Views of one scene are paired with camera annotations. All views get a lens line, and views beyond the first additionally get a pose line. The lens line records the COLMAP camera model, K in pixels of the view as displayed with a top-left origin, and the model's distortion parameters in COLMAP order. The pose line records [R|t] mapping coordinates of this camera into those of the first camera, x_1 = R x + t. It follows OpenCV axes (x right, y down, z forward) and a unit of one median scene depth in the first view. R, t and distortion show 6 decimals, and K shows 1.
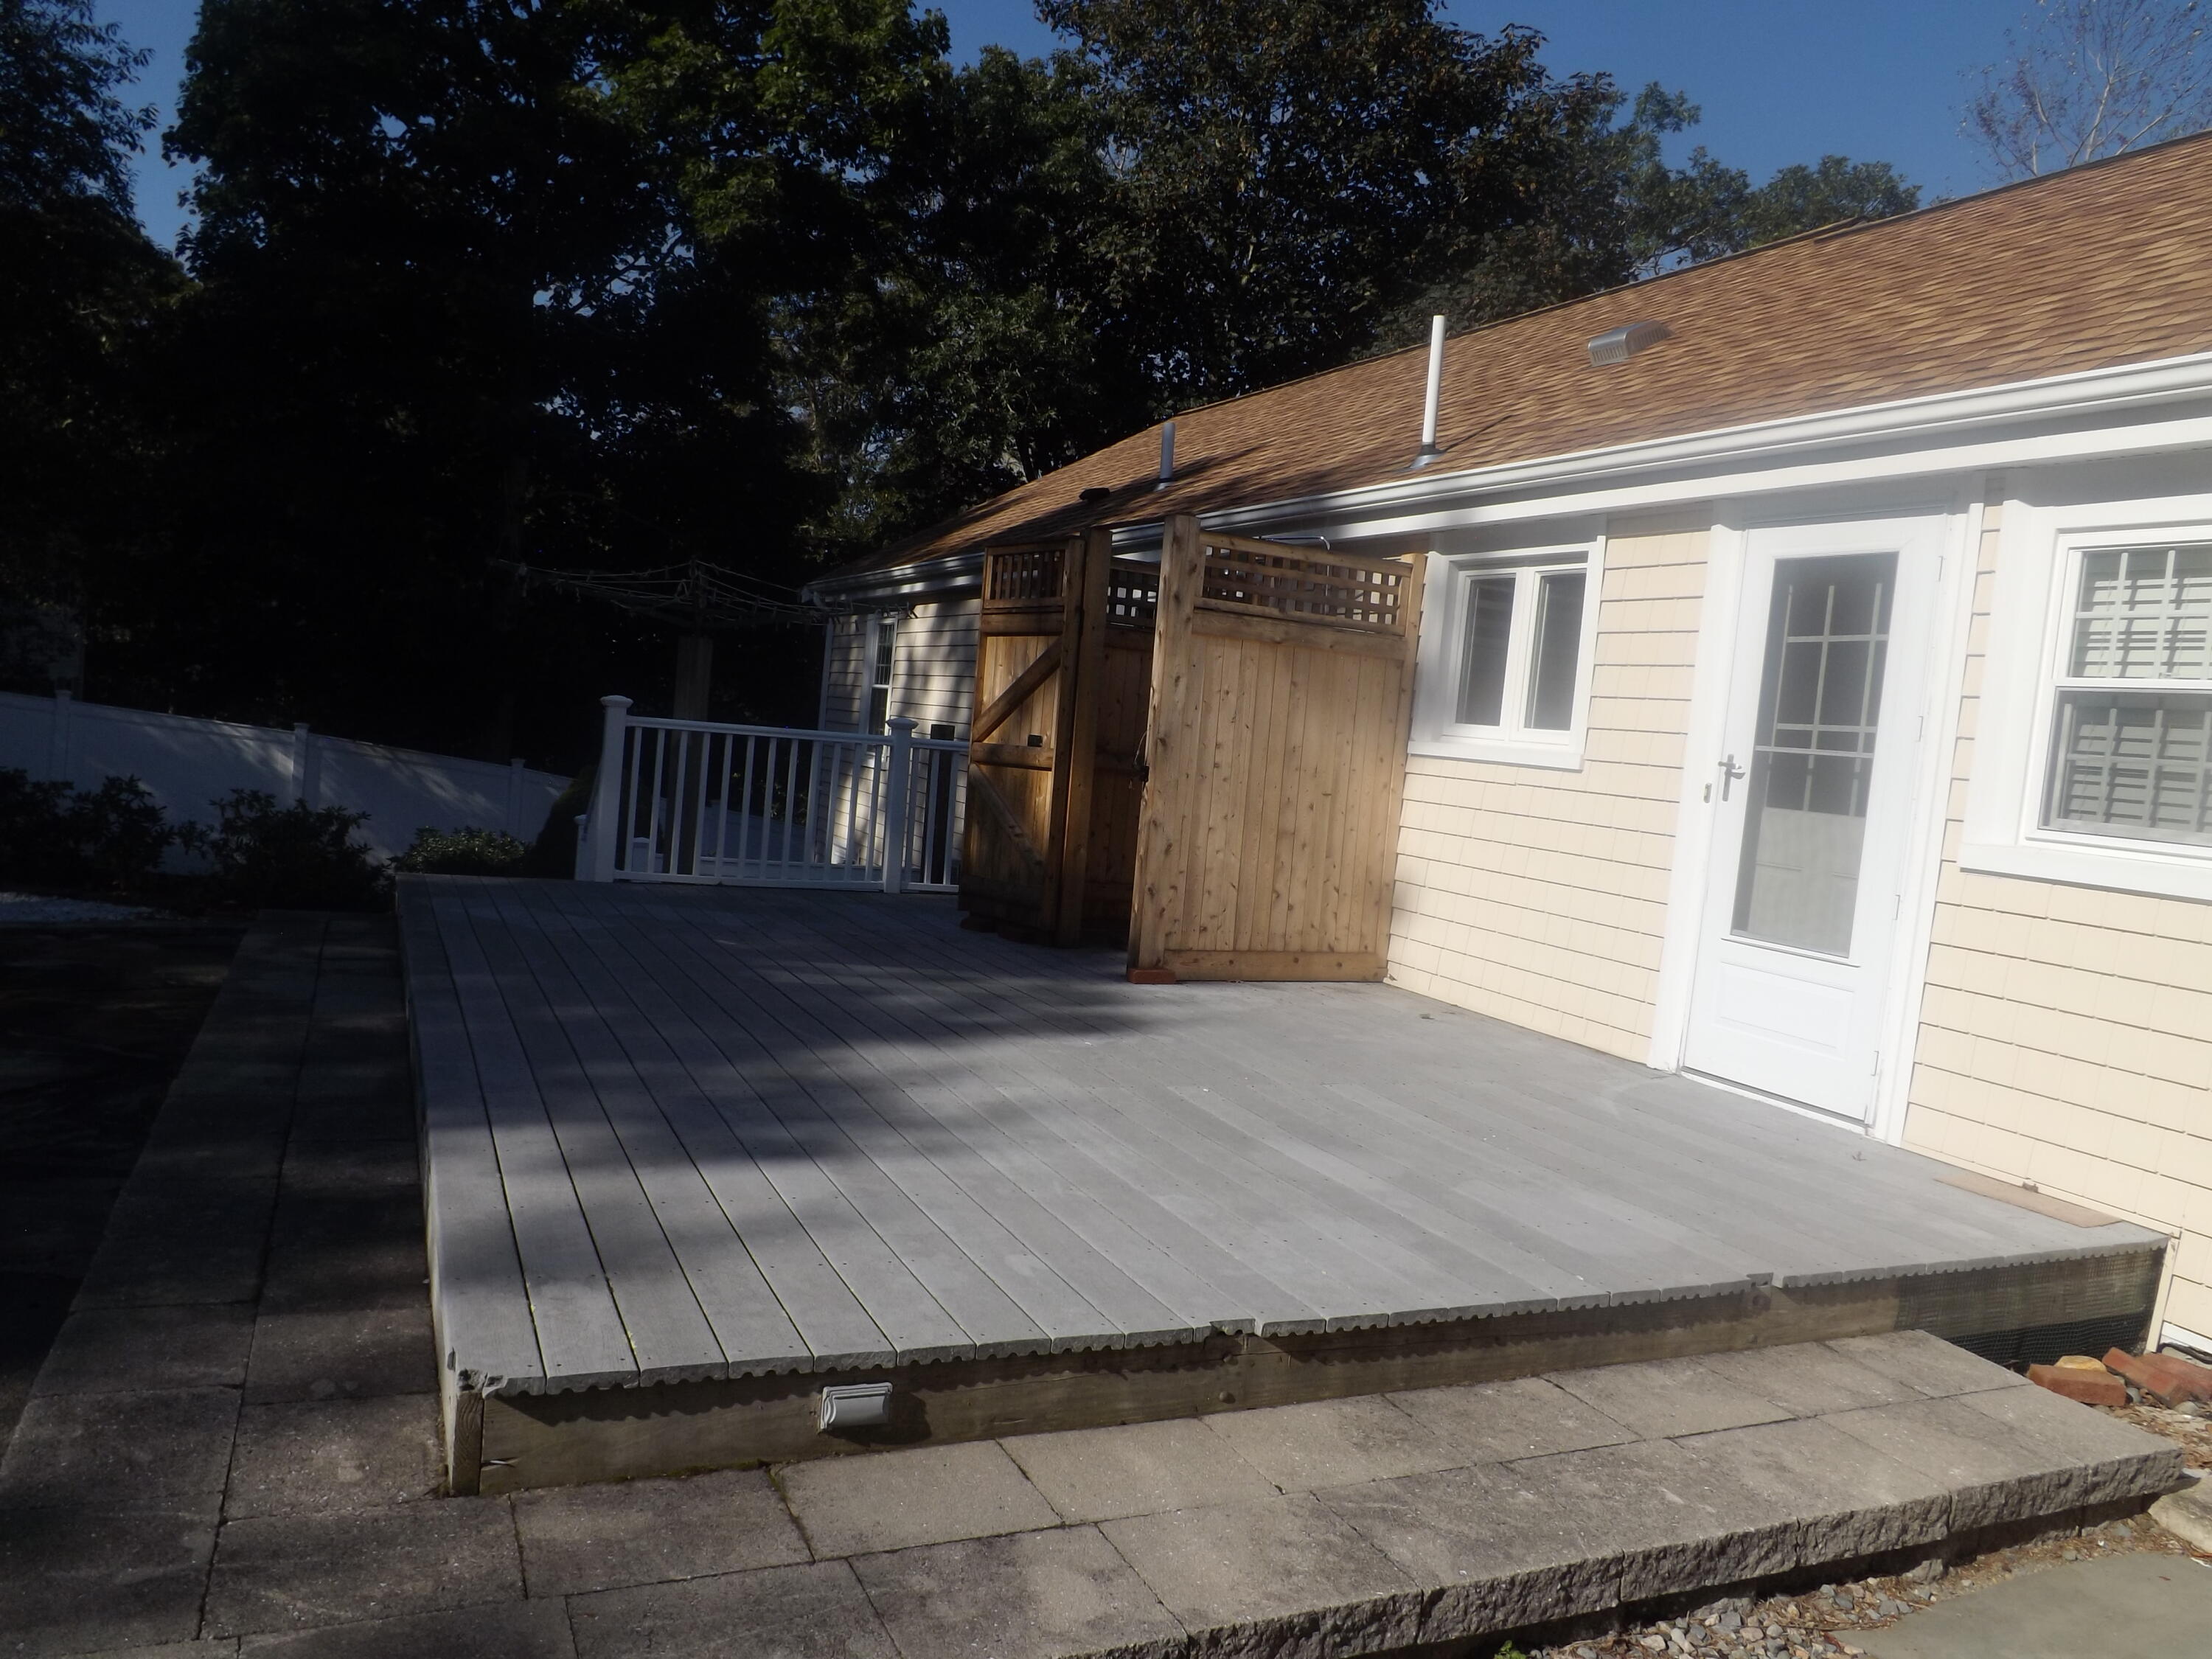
lens RADIAL K [[1594.2, 0, 1106.5], [0, 1594.2, 853.3], [0, 0, 1]] dist [-0.068847, 0.034317]
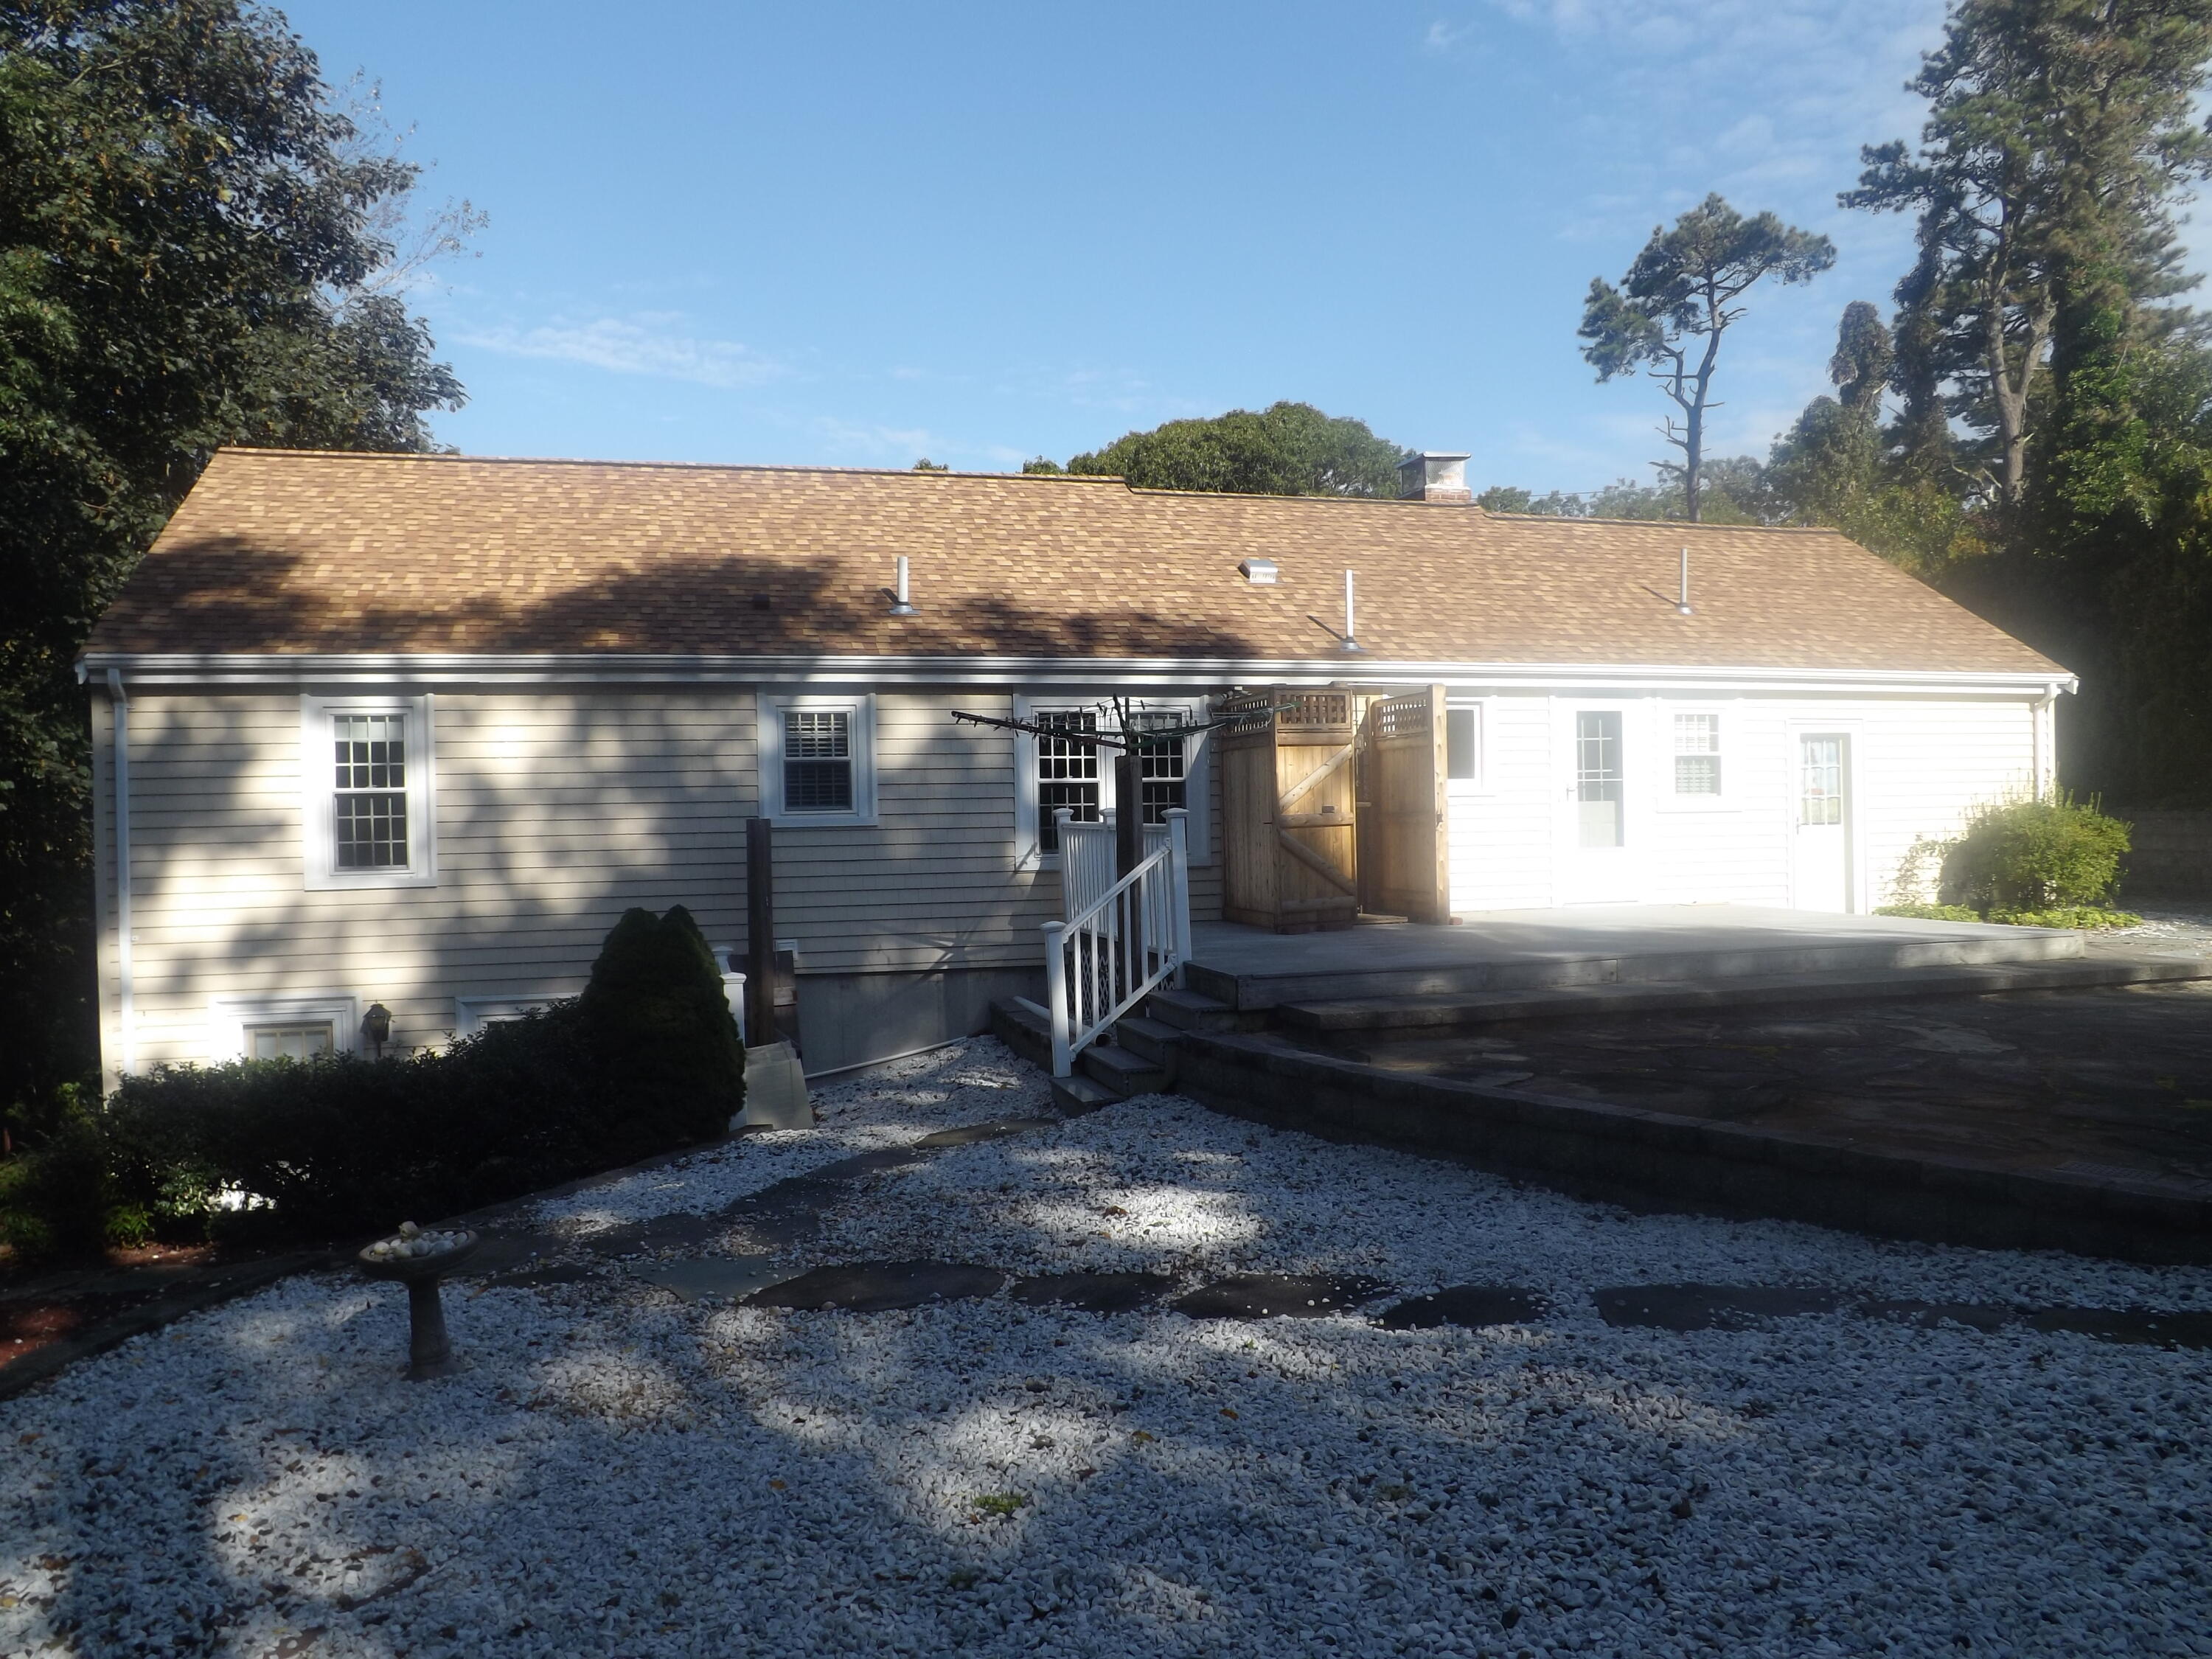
lens RADIAL K [[1594.2, 0, 1106.5], [0, 1594.2, 853.3], [0, 0, 1]] dist [-0.068847, 0.034317]
pose [[0.173620, -0.119210, 0.977571, -2.402244], [0.111183, 0.988673, 0.100817, -0.305853], [-0.978516, 0.091185, 0.184908, 1.295752]]
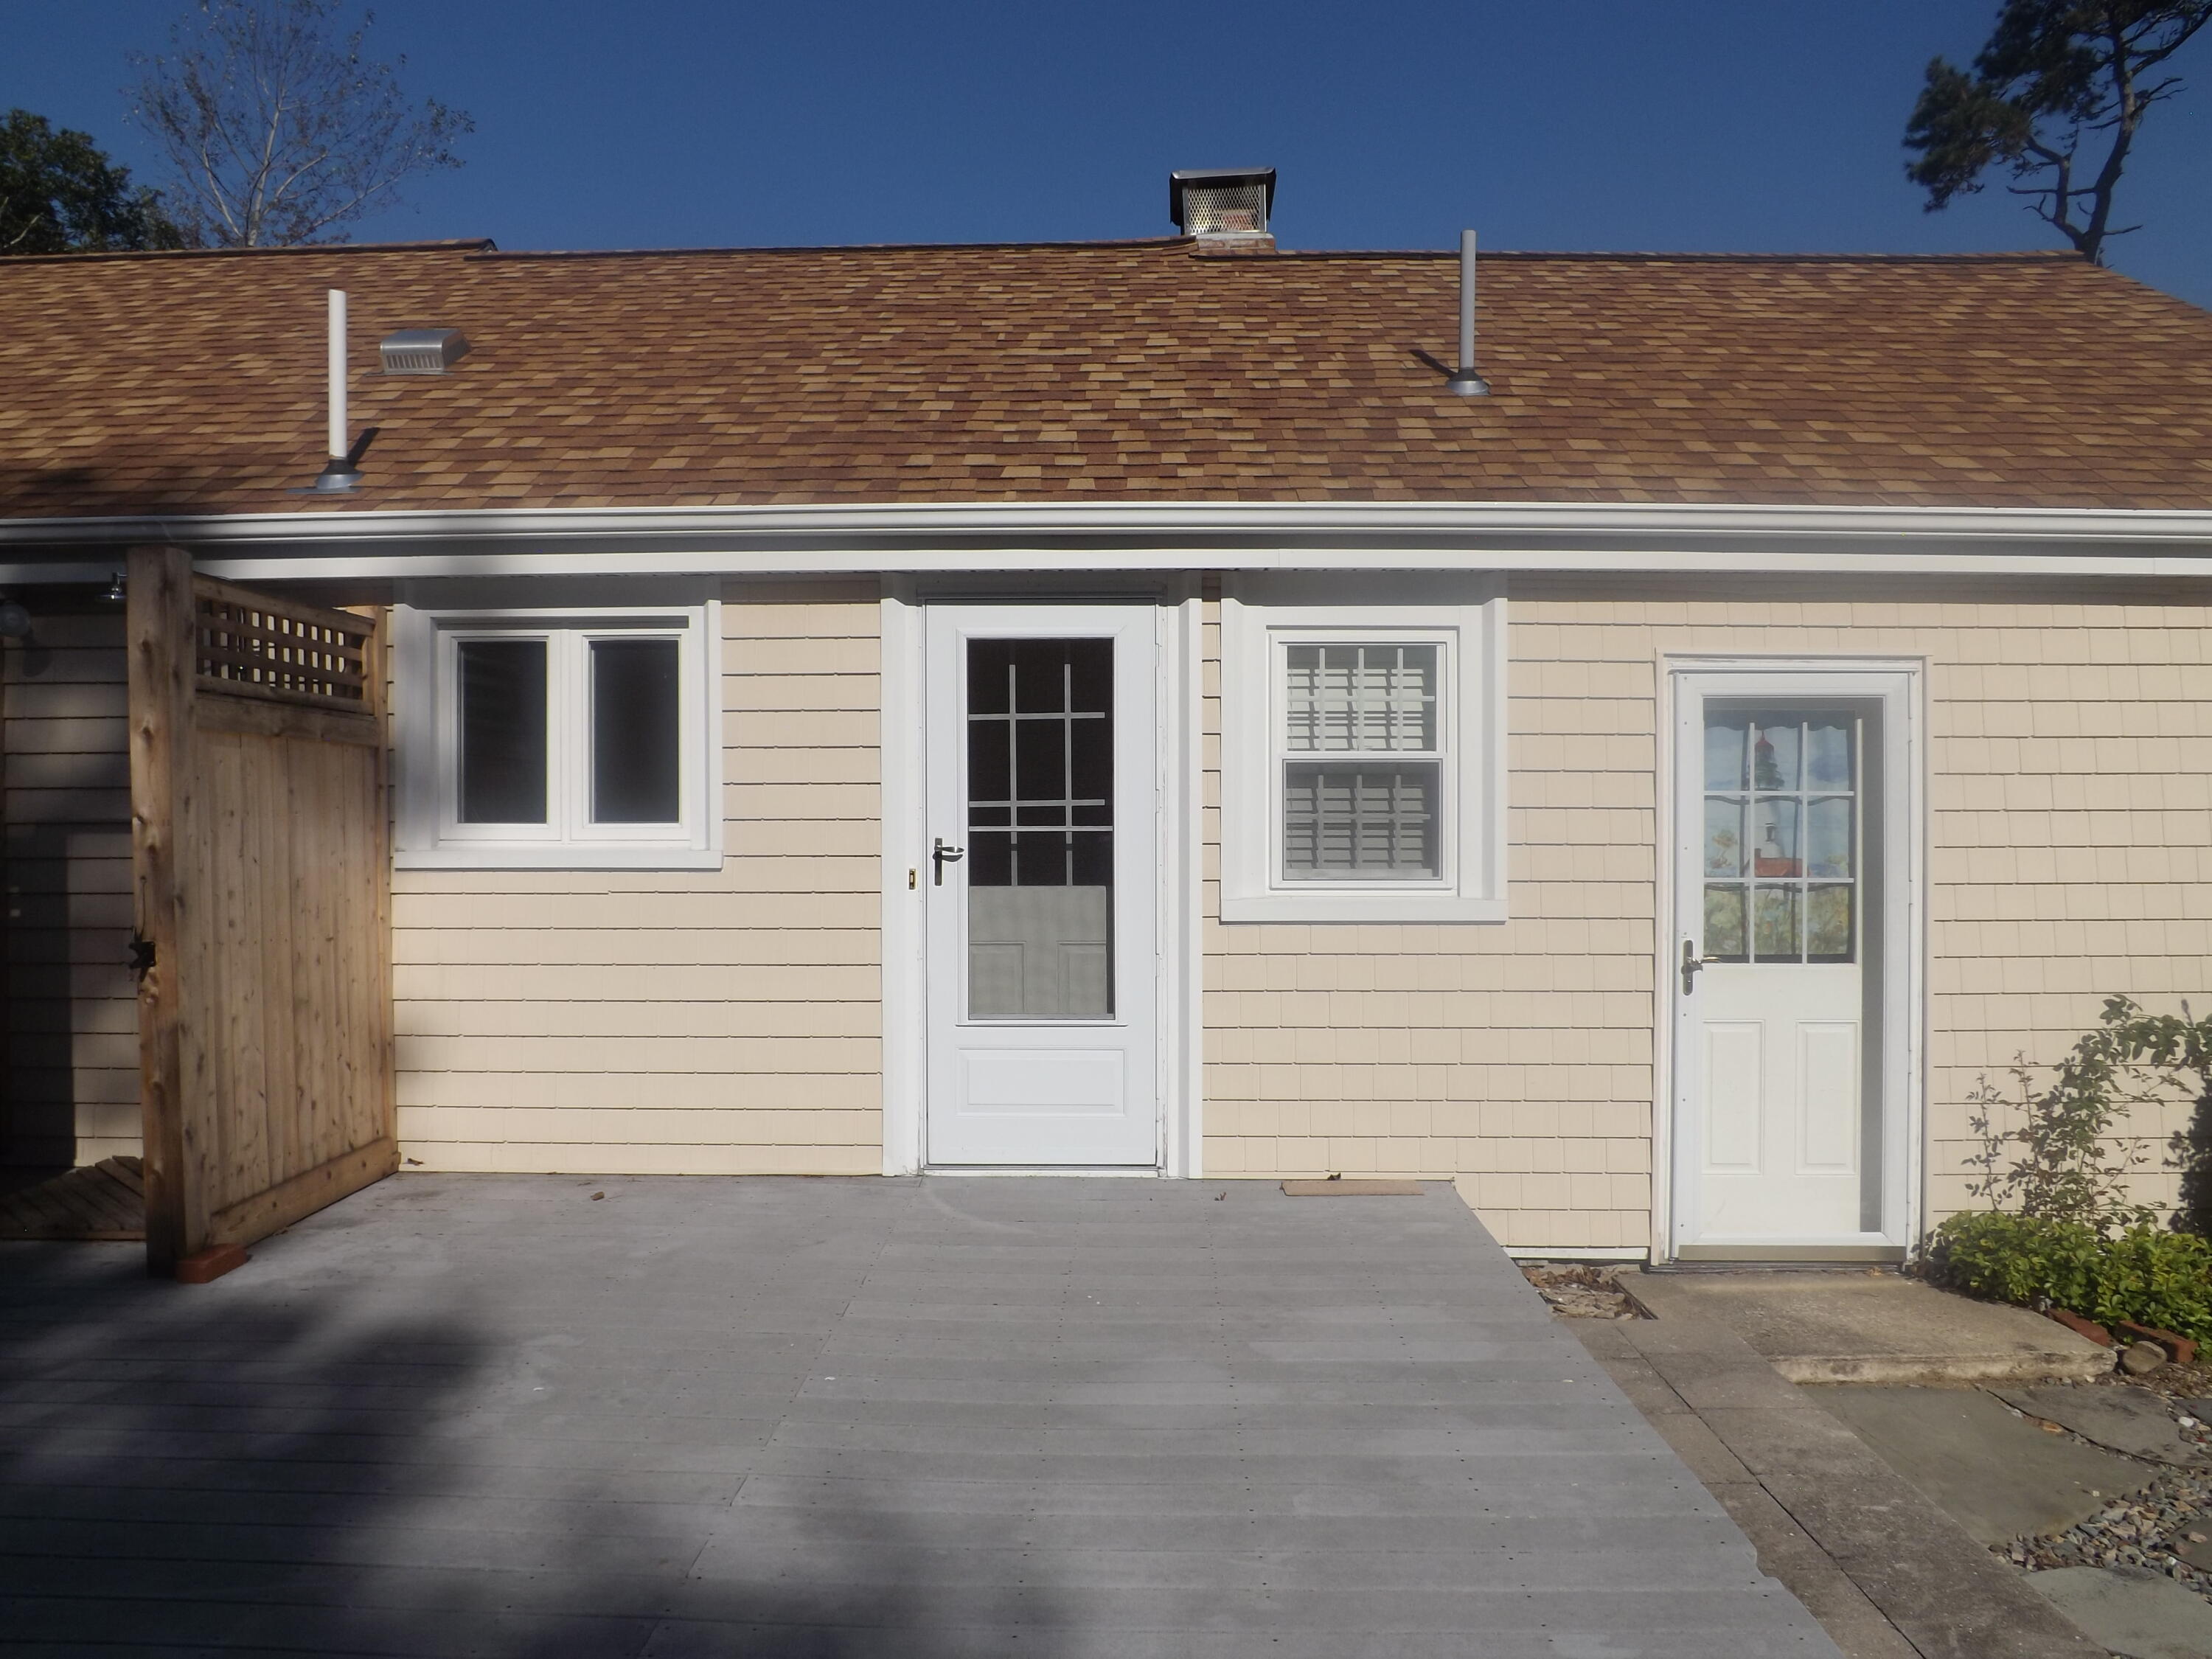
lens RADIAL K [[1594.2, 0, 1106.5], [0, 1594.2, 853.3], [0, 0, 1]] dist [-0.068847, 0.034317]
pose [[0.445546, -0.112895, 0.888112, -0.435426], [0.114596, 0.991048, 0.068489, -0.109681], [-0.887894, 0.071259, 0.454495, 0.471588]]
